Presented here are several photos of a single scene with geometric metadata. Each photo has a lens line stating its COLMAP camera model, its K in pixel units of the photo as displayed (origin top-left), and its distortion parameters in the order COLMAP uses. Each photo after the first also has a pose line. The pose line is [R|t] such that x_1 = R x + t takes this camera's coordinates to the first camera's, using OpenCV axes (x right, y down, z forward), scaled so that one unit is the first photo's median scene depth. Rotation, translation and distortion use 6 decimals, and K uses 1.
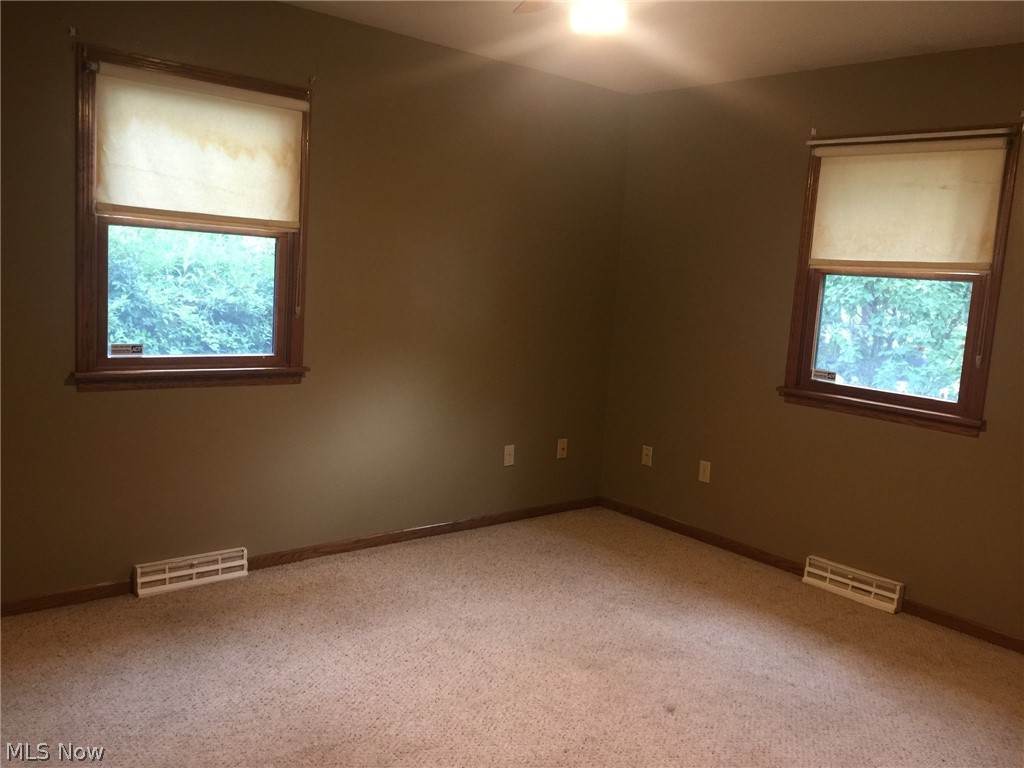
lens RADIAL K [[876.6, 0, 519.6], [0, 876.6, 381.1], [0, 0, 1]] dist [0.008880, -0.012452]
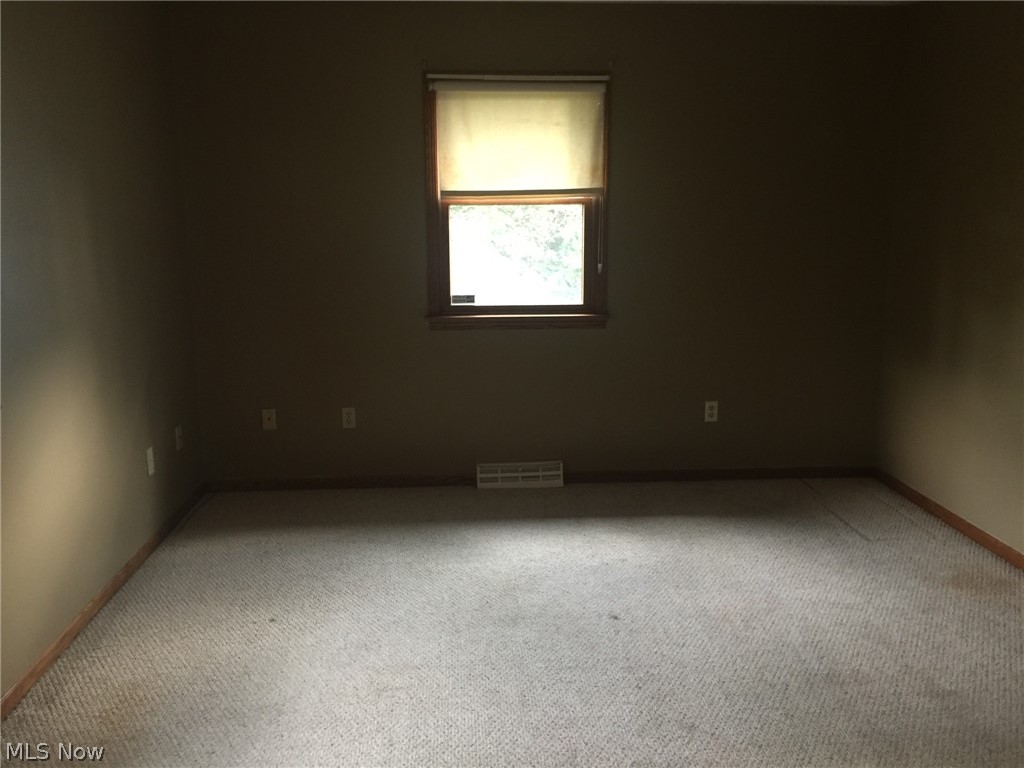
lens RADIAL K [[876.6, 0, 519.6], [0, 876.6, 381.1], [0, 0, 1]] dist [0.008880, -0.012452]
pose [[0.595484, -0.224601, 0.771332, -0.504059], [0.151177, 0.974300, 0.166990, -0.084960], [-0.789014, 0.017168, 0.614135, 0.309973]]
